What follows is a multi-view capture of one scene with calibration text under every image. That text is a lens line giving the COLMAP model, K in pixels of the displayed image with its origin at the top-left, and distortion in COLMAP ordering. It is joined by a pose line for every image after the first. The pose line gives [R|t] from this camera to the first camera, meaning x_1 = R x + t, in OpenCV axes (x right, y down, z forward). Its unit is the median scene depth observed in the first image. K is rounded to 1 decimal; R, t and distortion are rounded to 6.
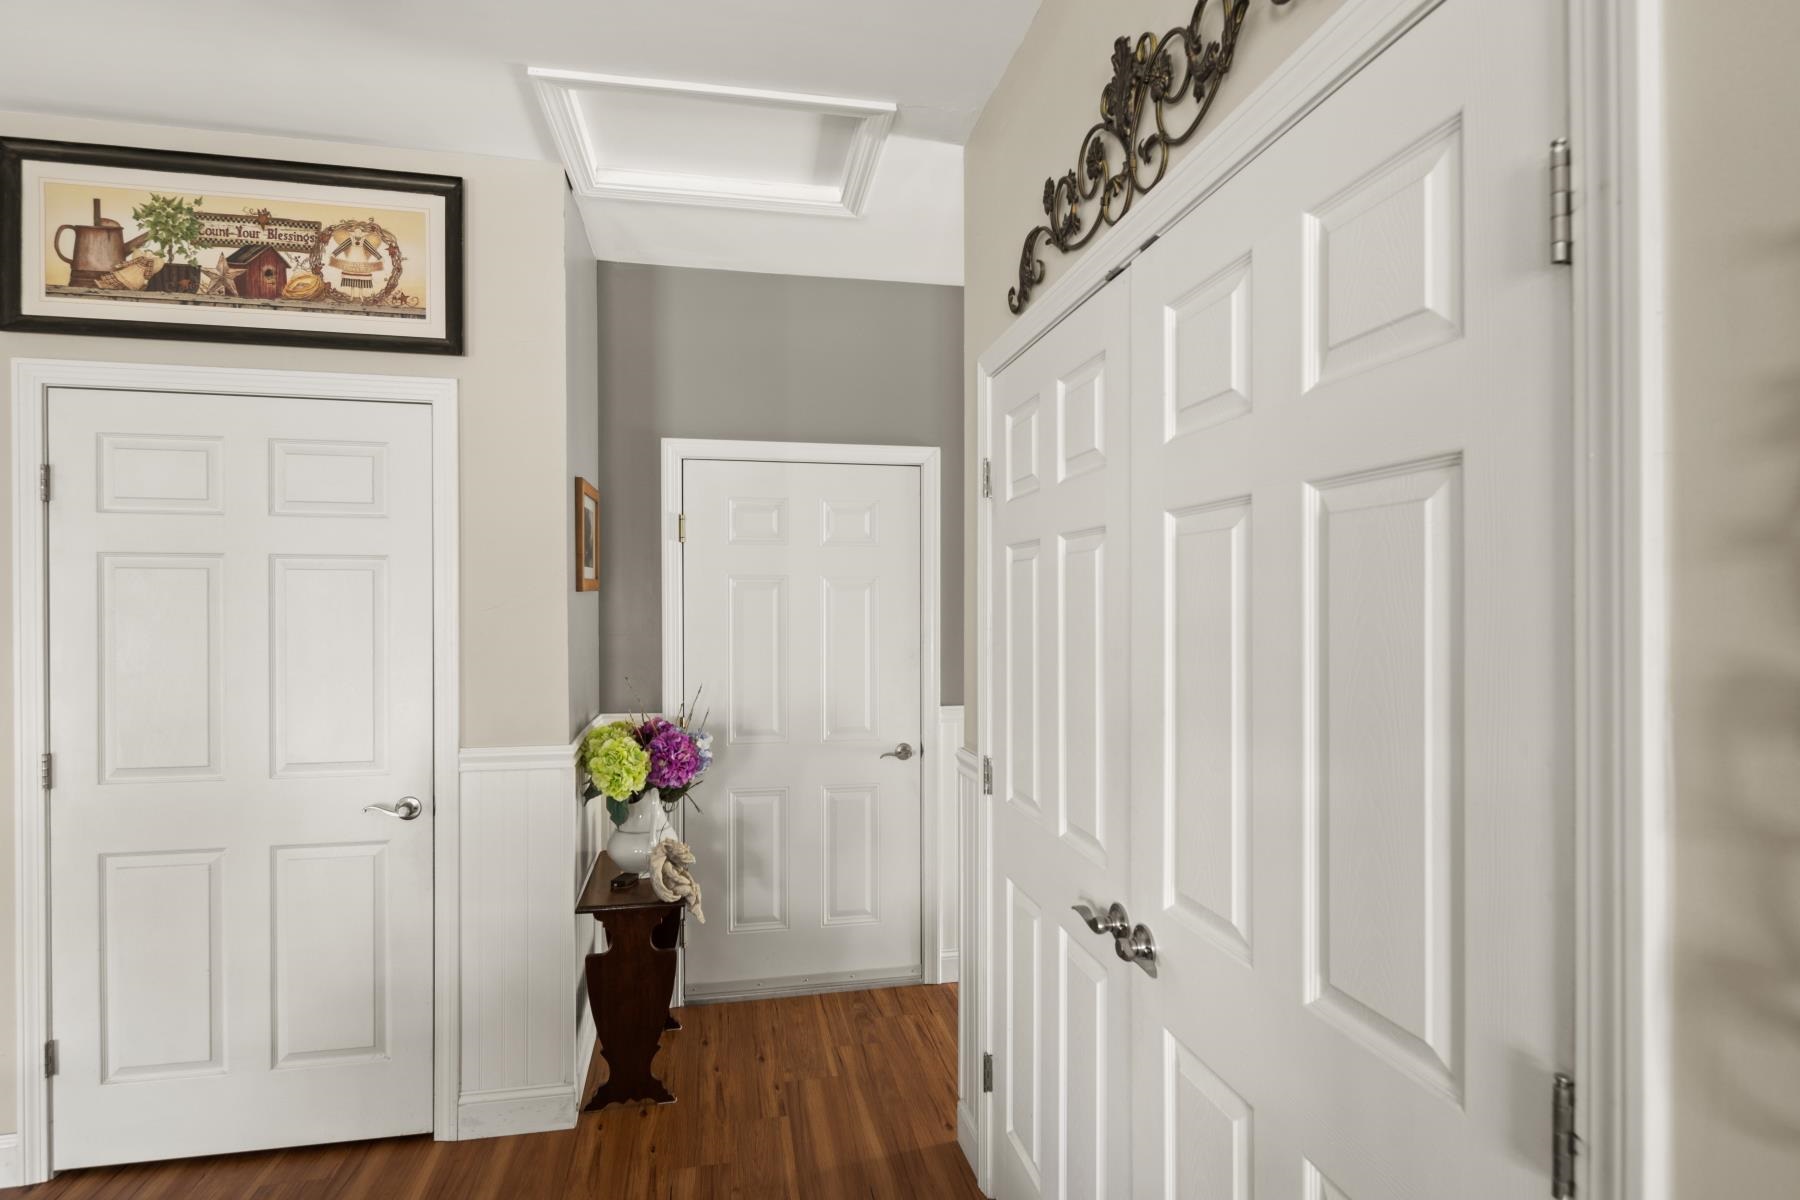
lens RADIAL K [[872.0, 0, 901.8], [0, 872.0, 609.8], [0, 0, 1]] dist [0.005880, -0.004995]
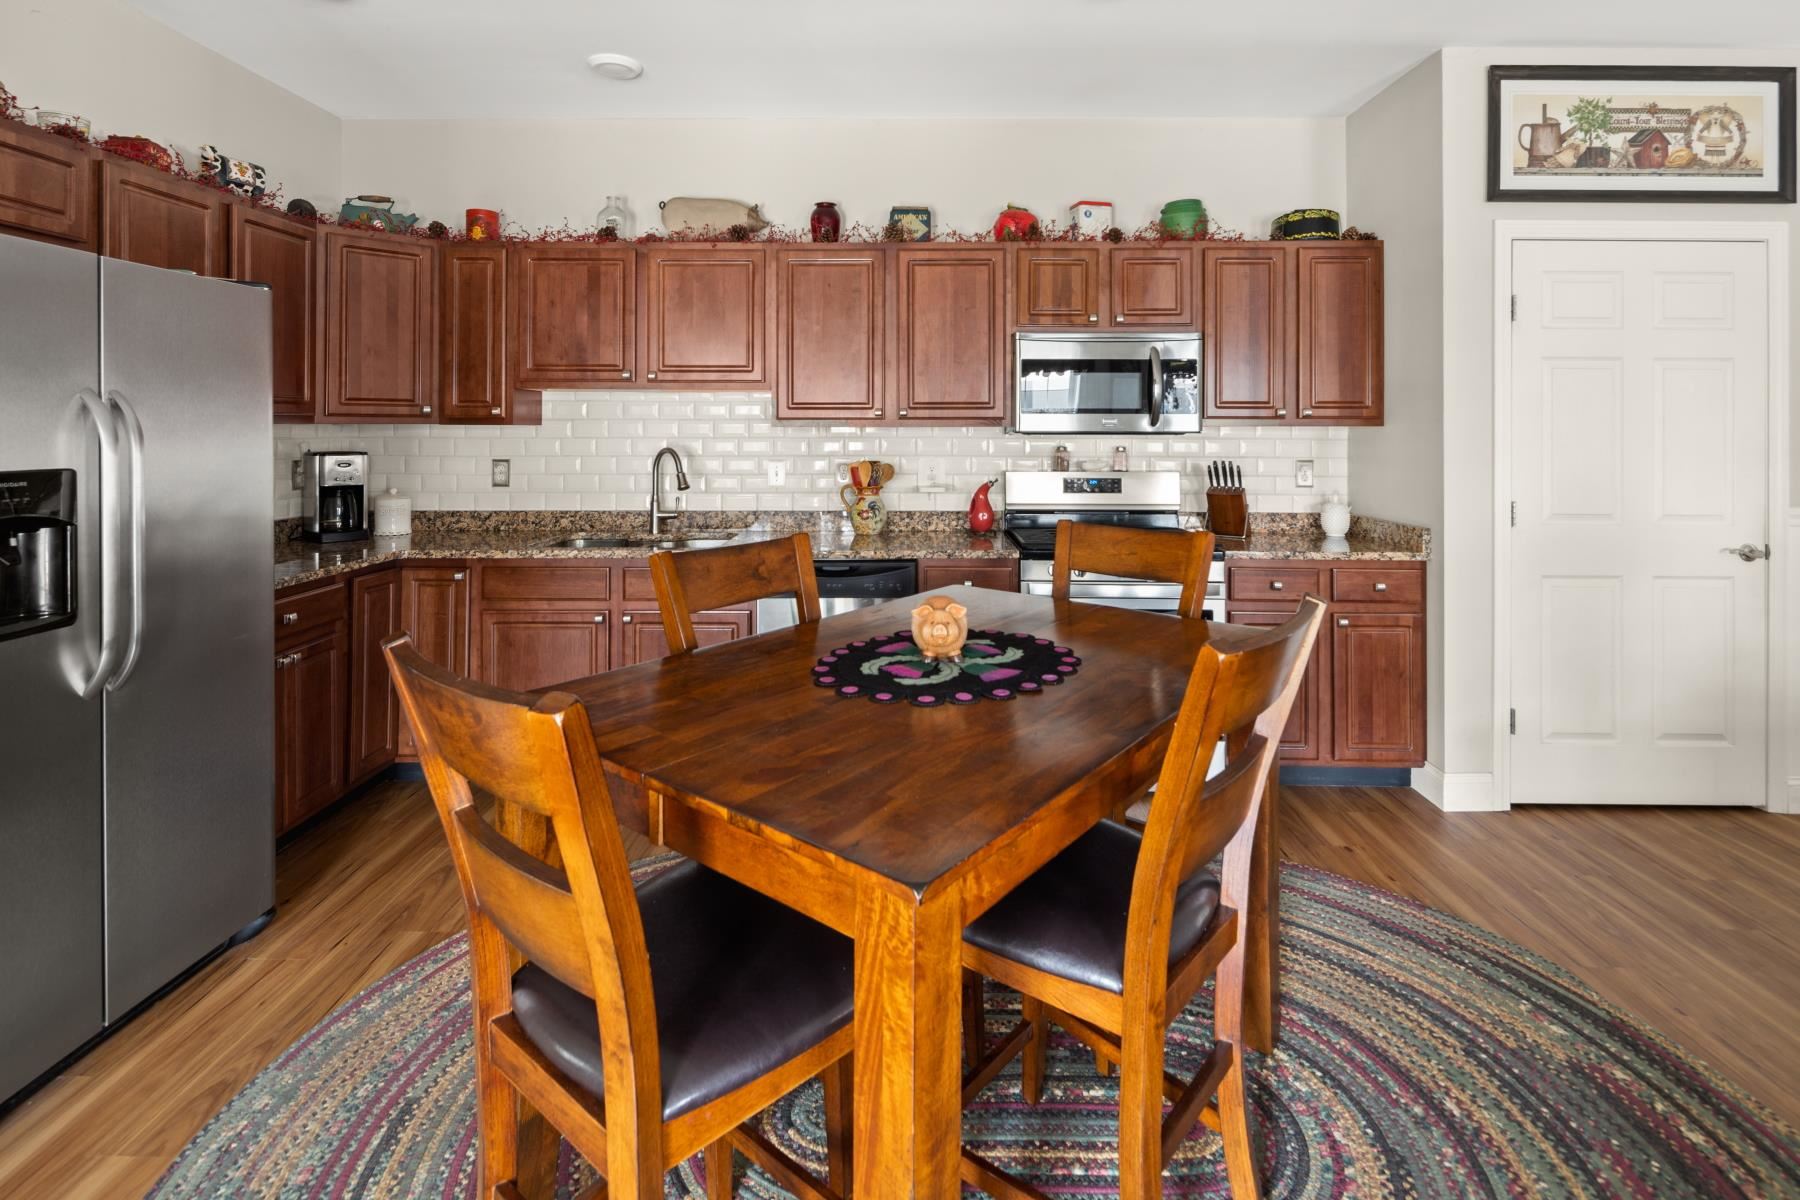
lens RADIAL K [[872.0, 0, 907.8], [0, 872.0, 424.8], [0, 0, 1]] dist [0.005880, -0.004995]
pose [[0.979464, 0.002580, -0.201603, -1.583059], [-0.005338, 0.999899, -0.013138, 0.062954], [0.201549, 0.013944, 0.979379, -0.545147]]
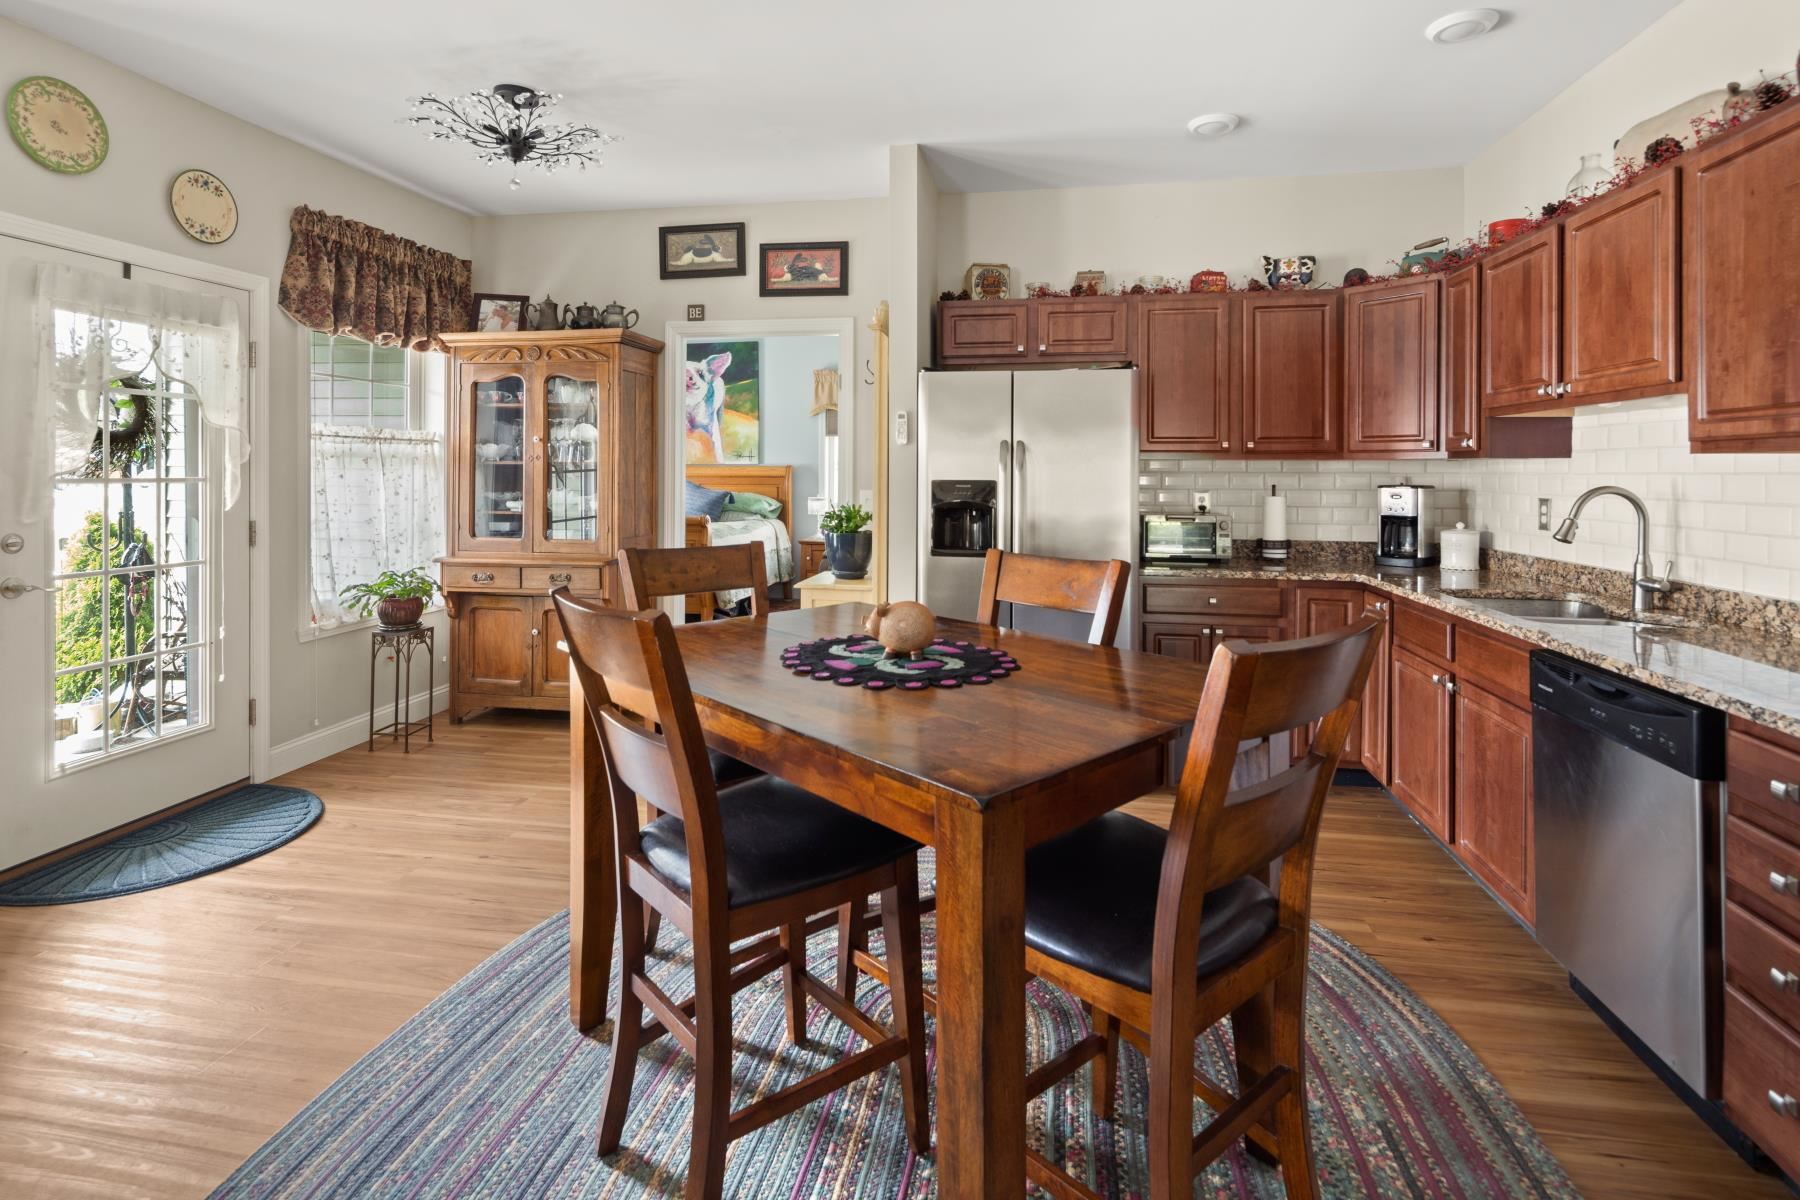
lens RADIAL K [[872.0, 0, 897.7], [0, 872.0, 471.0], [0, 0, 1]] dist [0.005880, -0.004995]
pose [[-0.362134, 0.000559, -0.932126, -0.952432], [-0.014495, 0.999876, 0.006230, 0.071757], [0.932013, 0.015767, -0.362081, 0.454772]]
